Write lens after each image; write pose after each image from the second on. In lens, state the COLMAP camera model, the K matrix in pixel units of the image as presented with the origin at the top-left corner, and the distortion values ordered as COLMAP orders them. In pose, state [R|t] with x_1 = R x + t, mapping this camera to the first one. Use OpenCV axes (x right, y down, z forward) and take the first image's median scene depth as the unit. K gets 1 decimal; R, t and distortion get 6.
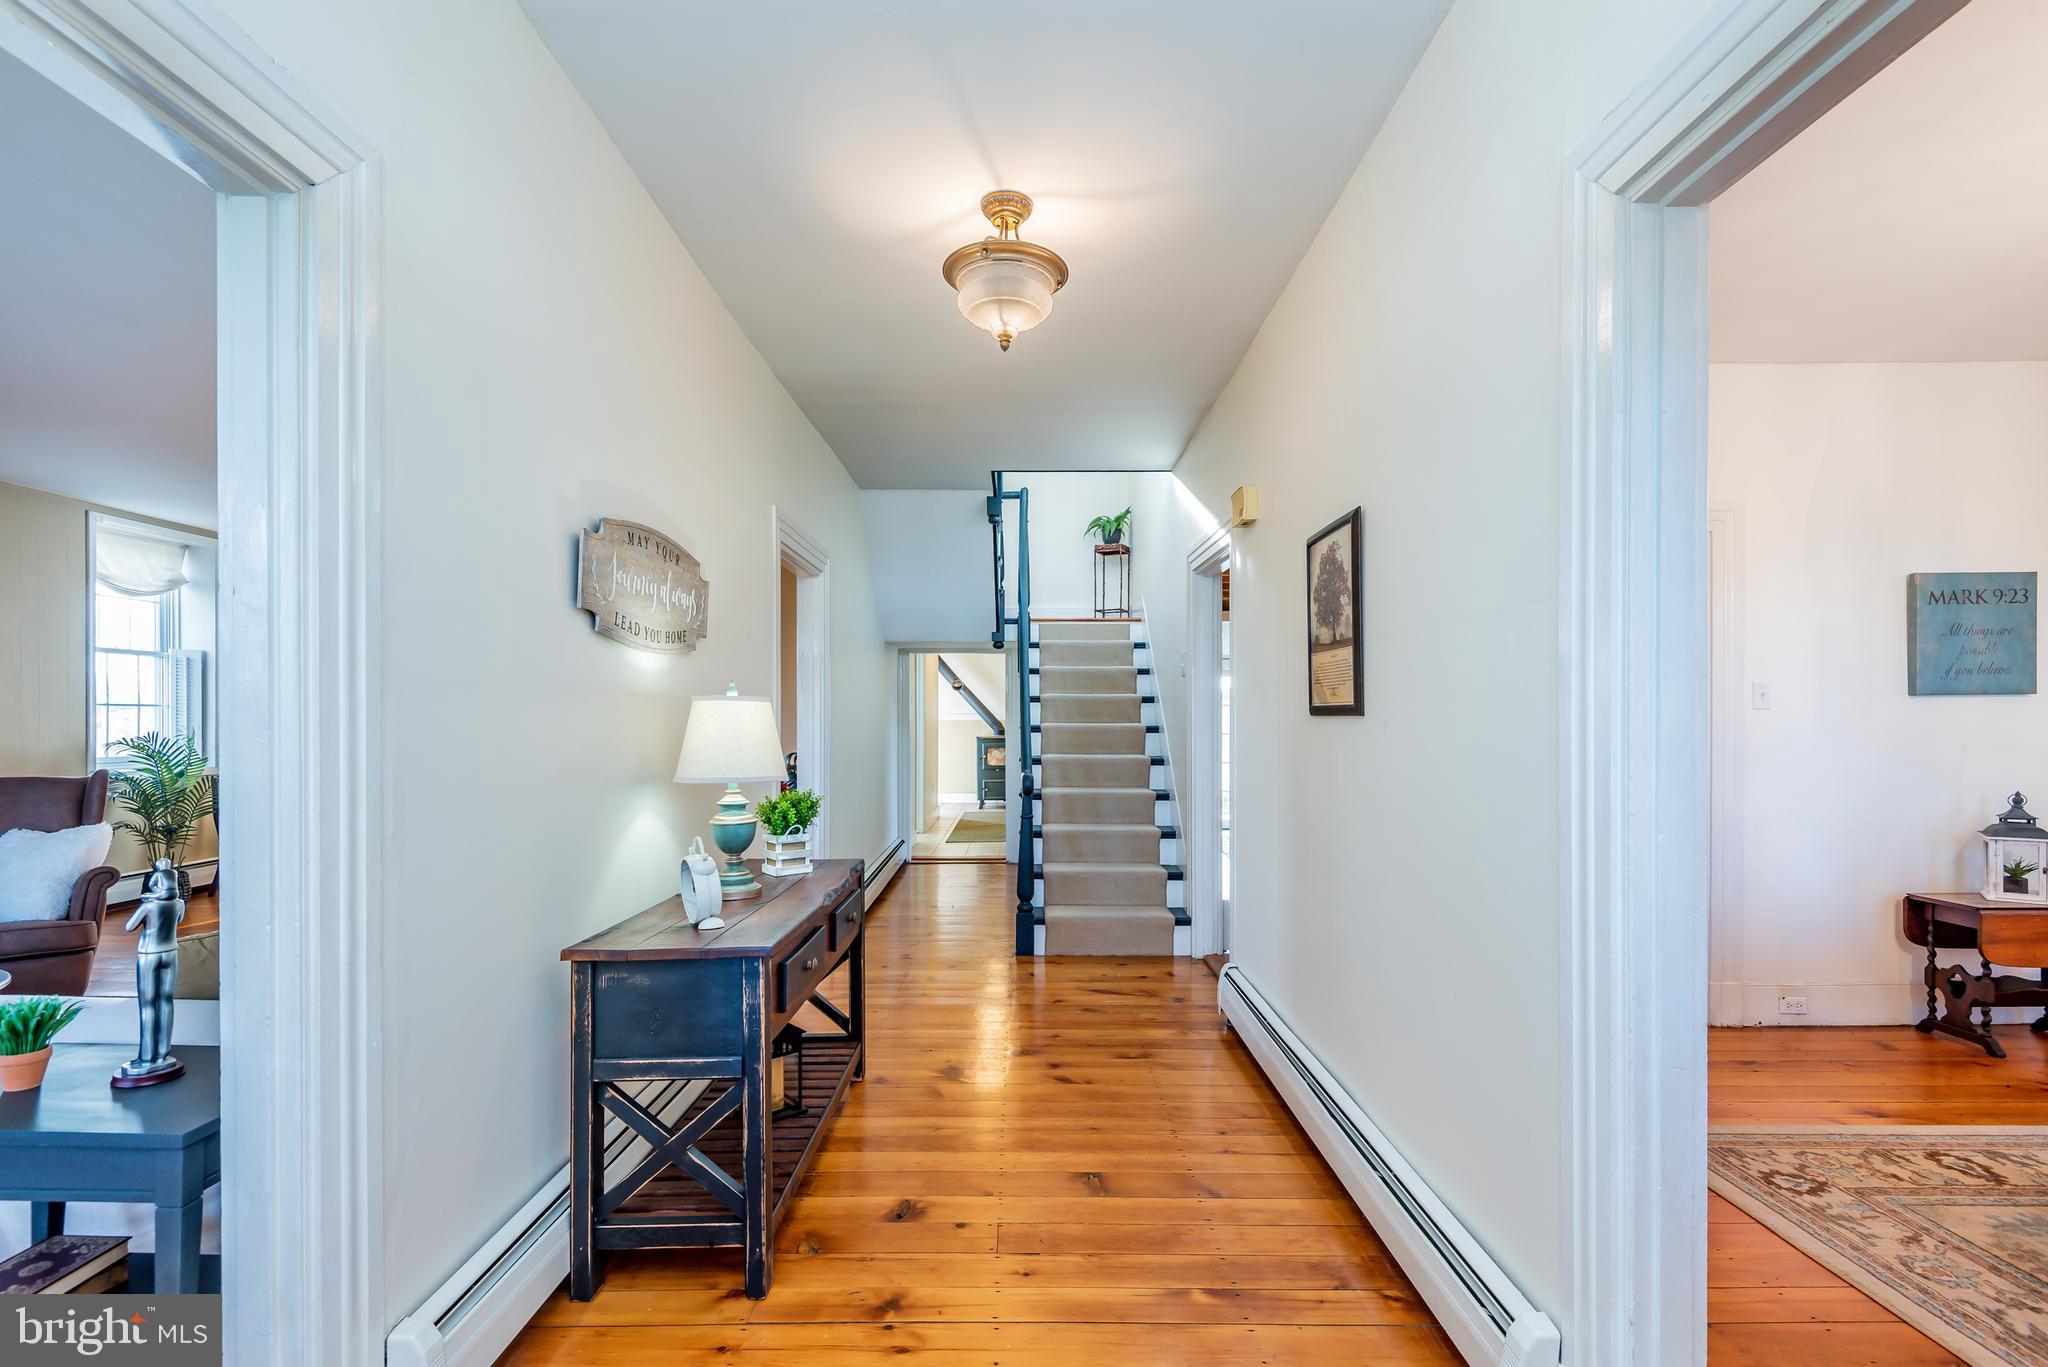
lens RADIAL K [[963.7, 0, 1021.0], [0, 963.7, 729.2], [0, 0, 1]] dist [0.001449, 0.000130]
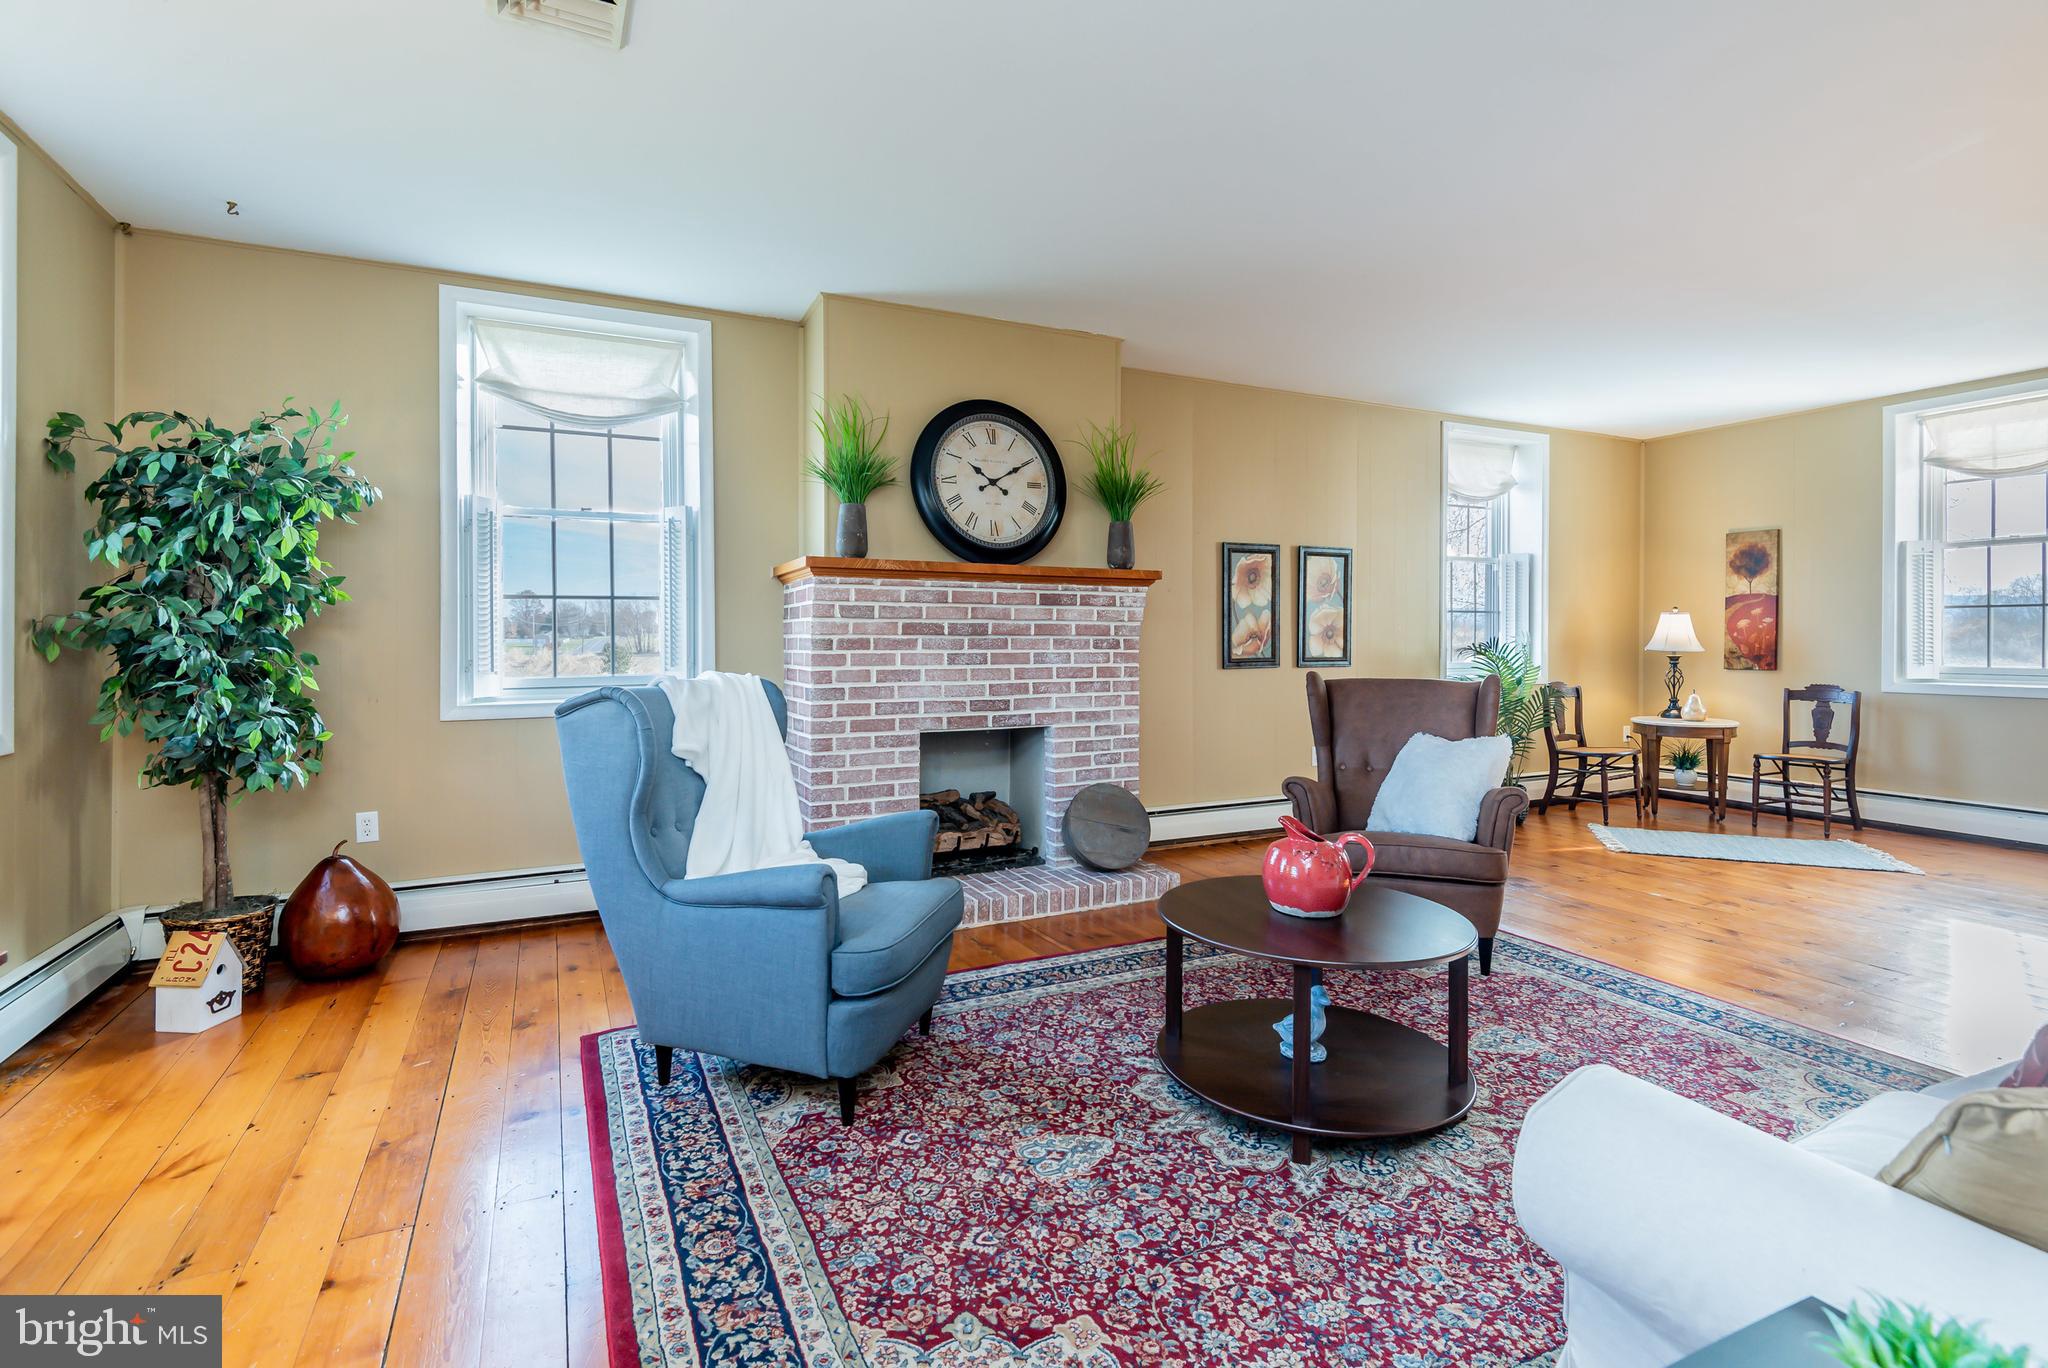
lens RADIAL K [[957.3, 0, 1017.2], [0, 957.3, 641.8], [0, 0, 1]] dist [0.015715, -0.000283]
pose [[0.429893, 0.005916, -0.902861, -0.445482], [-0.007057, 0.999970, 0.003192, 0.014983], [0.902852, 0.004999, 0.429922, 0.284006]]
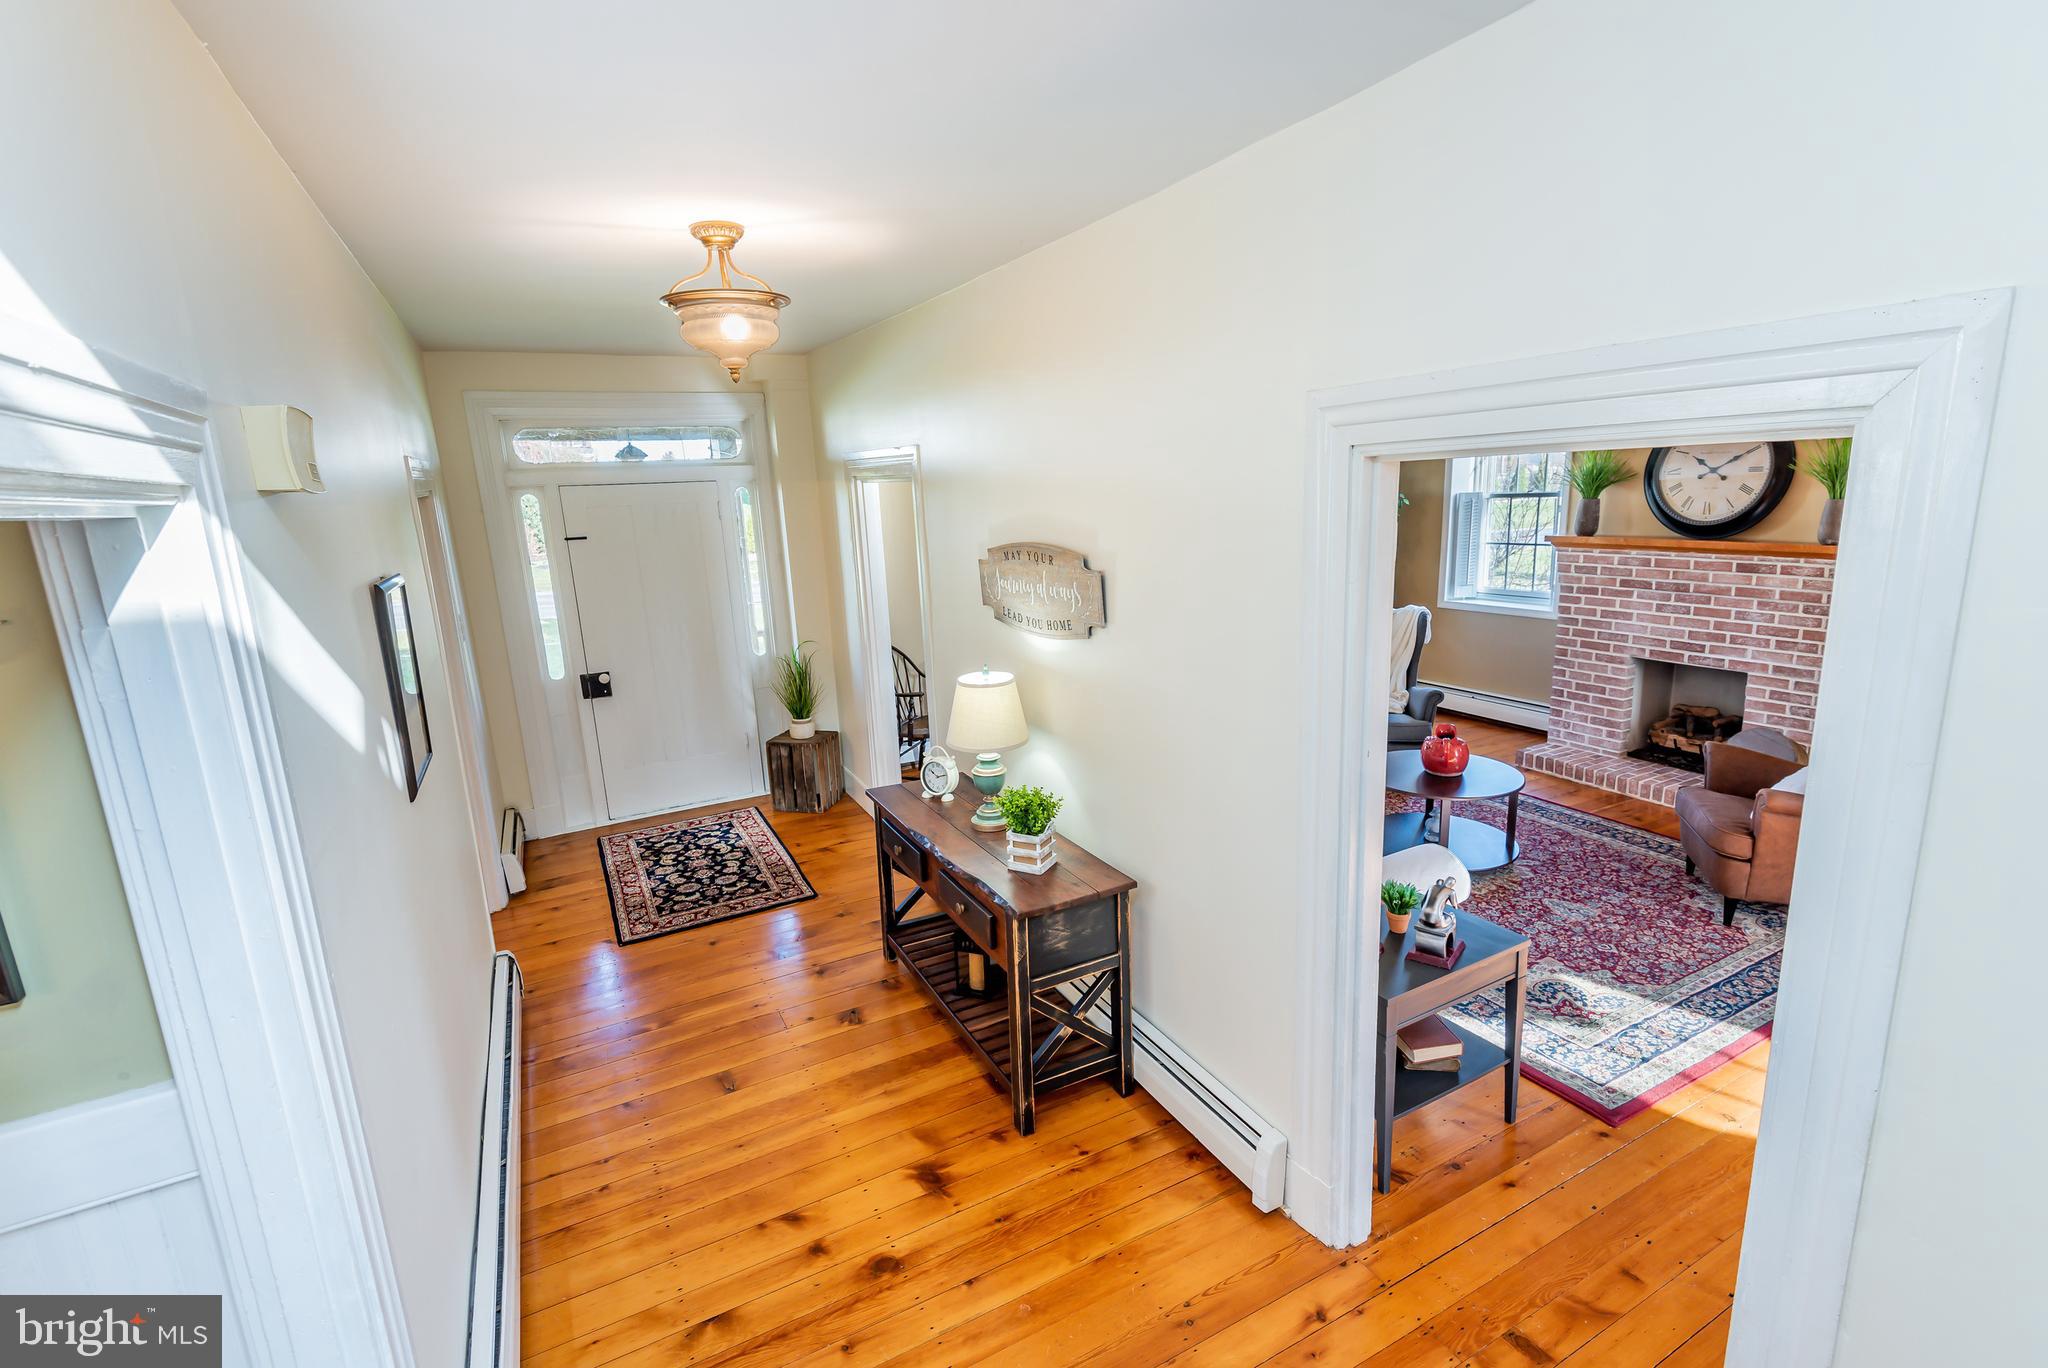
lens RADIAL K [[941.7, 0, 1024.0], [0, 941.7, 684.0], [0, 0, 1]] dist [0.019888, -0.000084]
pose [[-0.887838, 0.134202, -0.440151, 0.170537], [0.039593, 0.975259, 0.217492, -0.247347], [0.458449, 0.175671, -0.871186, 1.779372]]
